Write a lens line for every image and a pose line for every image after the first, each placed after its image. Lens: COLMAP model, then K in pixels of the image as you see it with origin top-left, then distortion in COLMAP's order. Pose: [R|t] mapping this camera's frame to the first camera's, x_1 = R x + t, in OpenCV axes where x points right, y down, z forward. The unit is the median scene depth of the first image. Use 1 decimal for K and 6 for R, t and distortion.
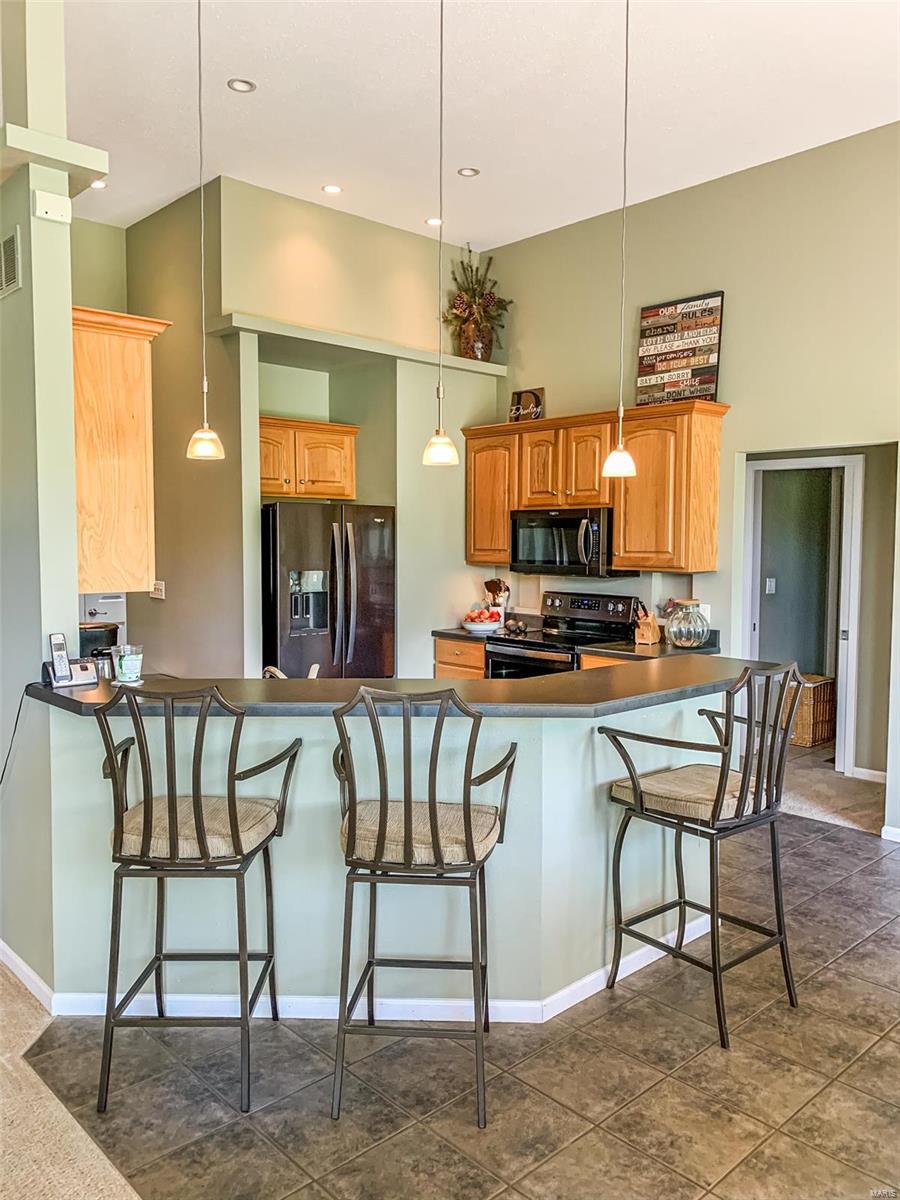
lens RADIAL K [[914.3, 0, 450.0], [0, 914.3, 600.0], [0, 0, 1]] dist [0.061556, -0.058506]
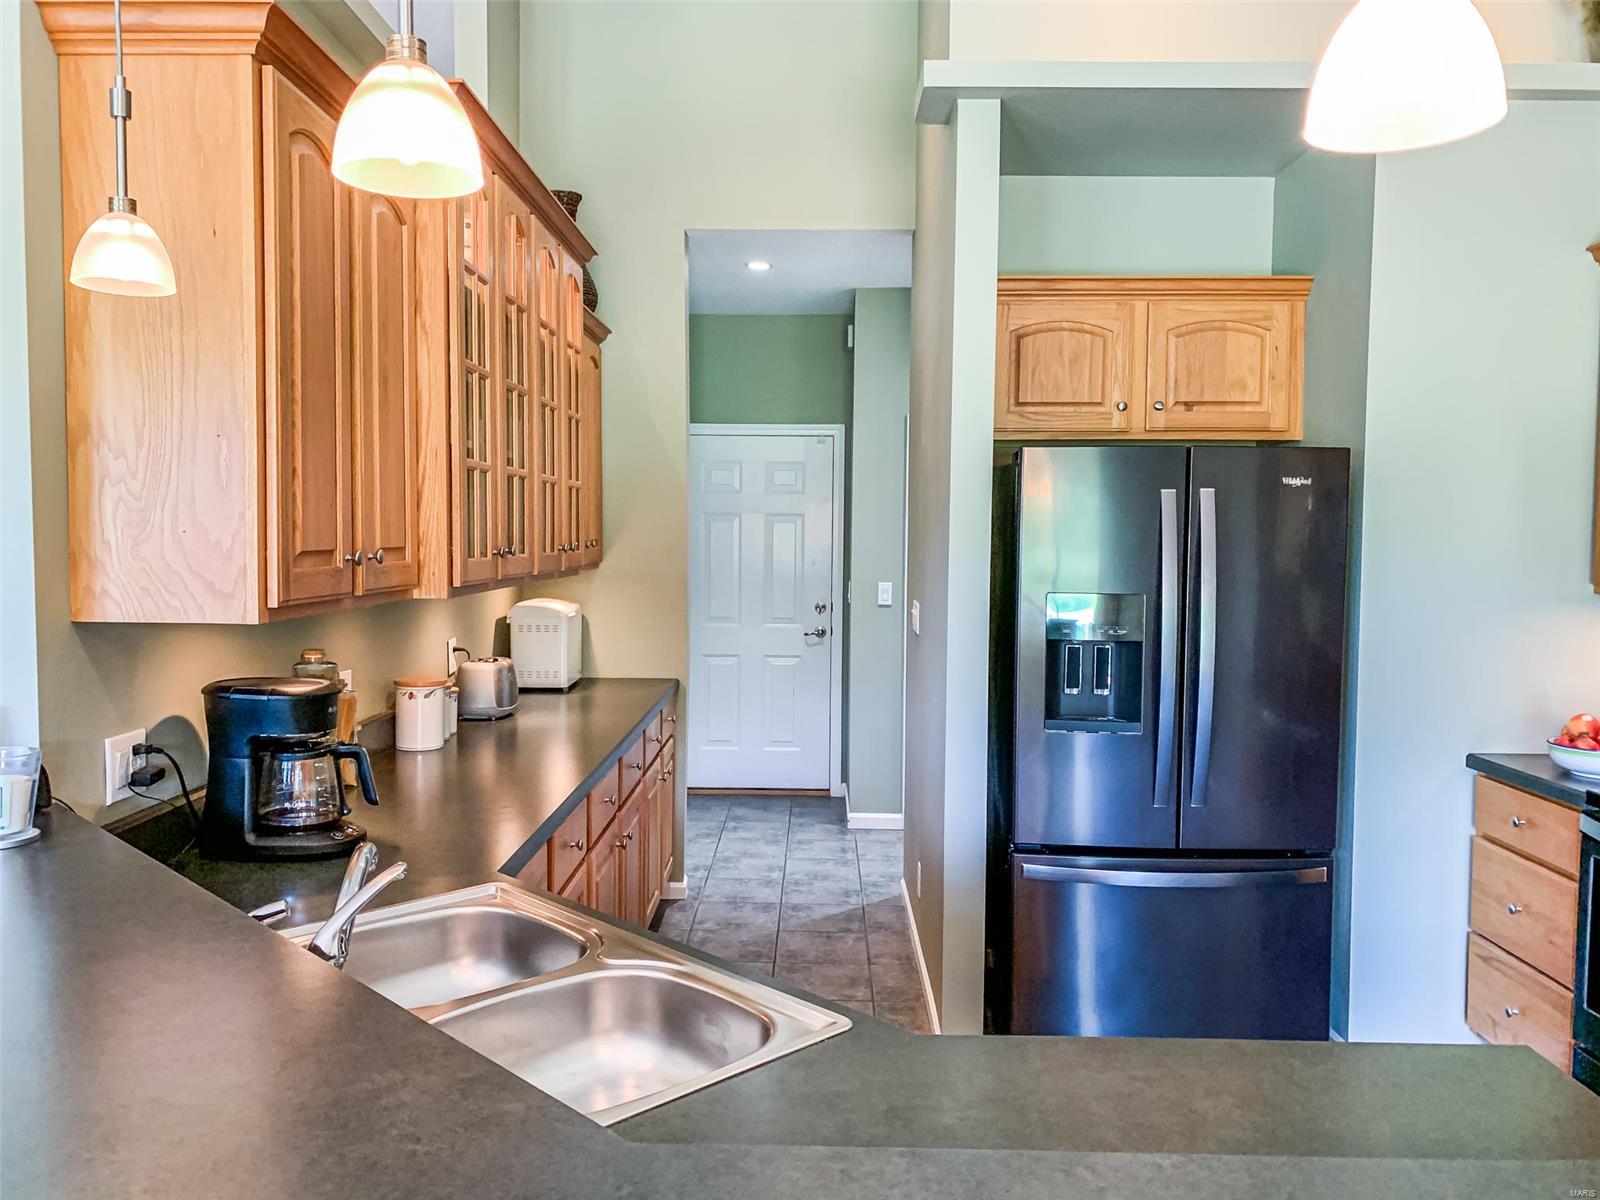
lens RADIAL K [[1222.8, 0, 800.0], [0, 1222.8, 600.0], [0, 0, 1]] dist [0.055684, -0.076562]
pose [[0.718098, 0.041382, -0.694711, 0.162045], [-0.055304, 0.998467, 0.002310, -0.021862], [0.693741, 0.036762, 0.719285, 0.450295]]
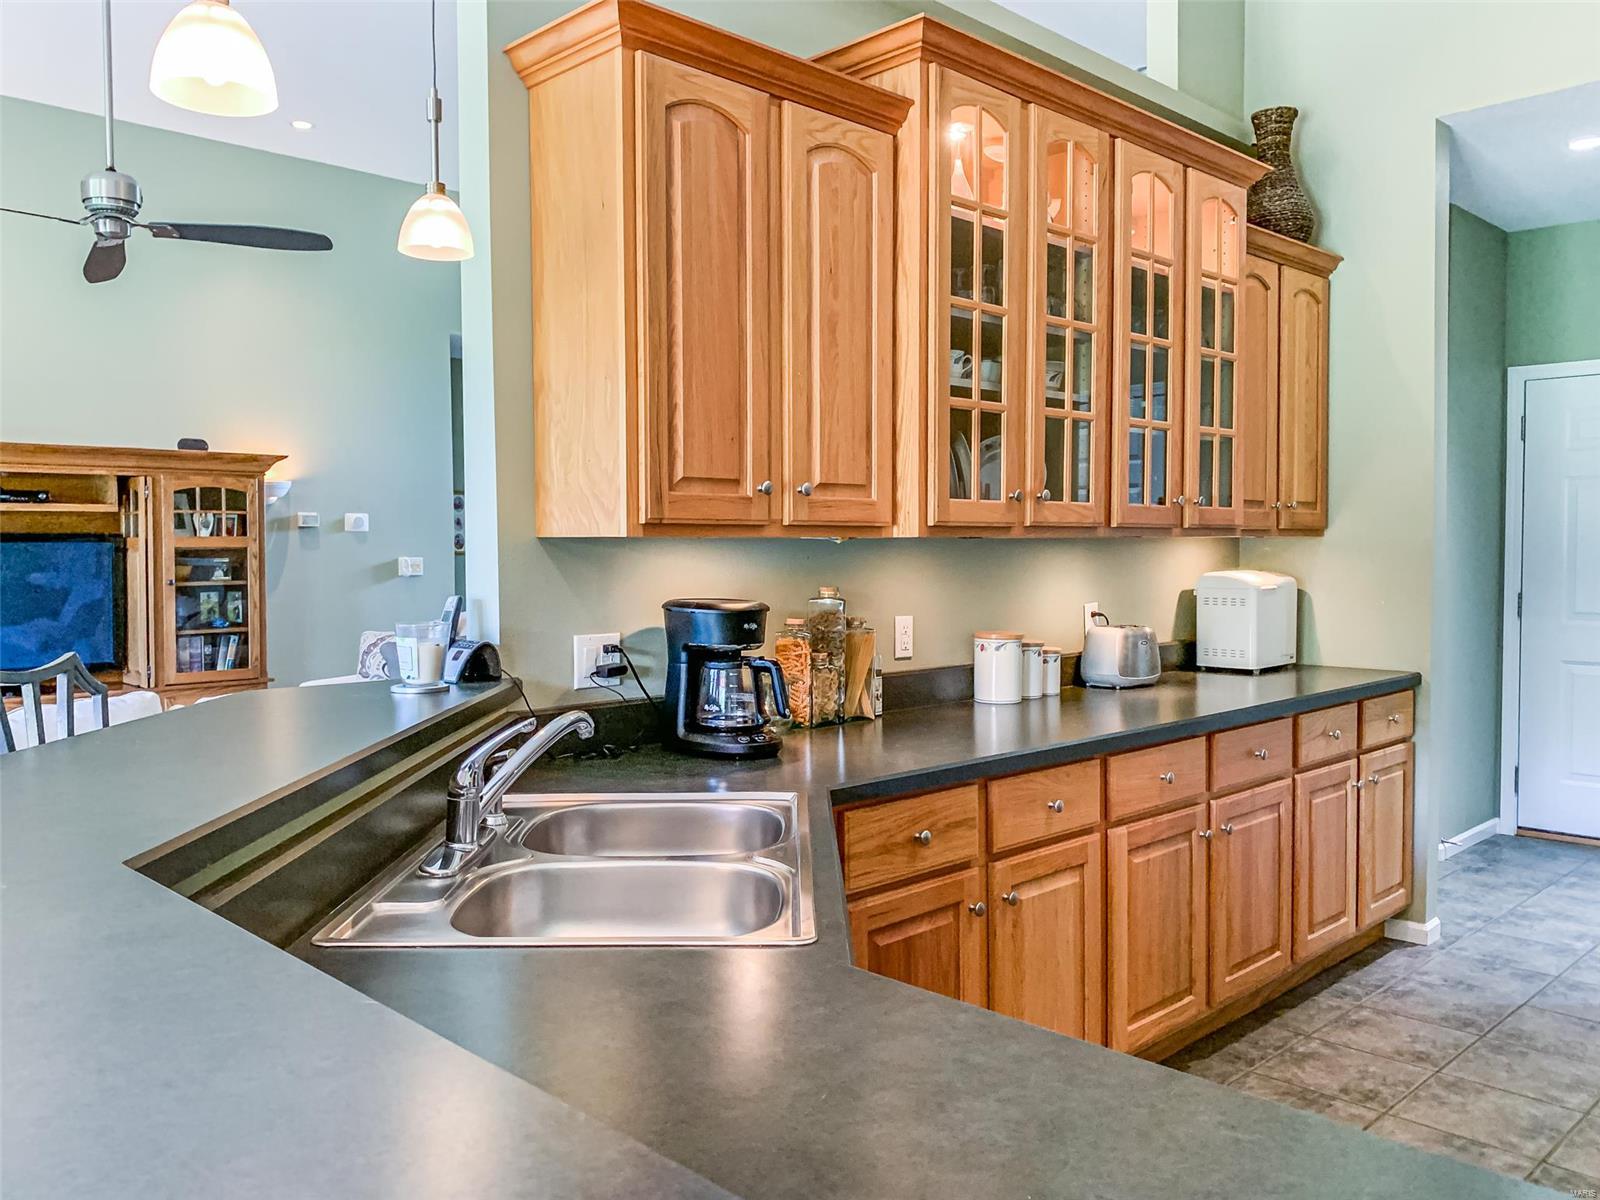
lens RADIAL K [[1272.1, 0, 799.6], [0, 1272.1, 597.7], [0, 0, 1]] dist [0.071849, -0.096214]
pose [[0.023867, 0.038502, -0.998973, 0.233473], [-0.067414, 0.997046, 0.036817, -0.004694], [0.997440, 0.066467, 0.026392, 0.644125]]
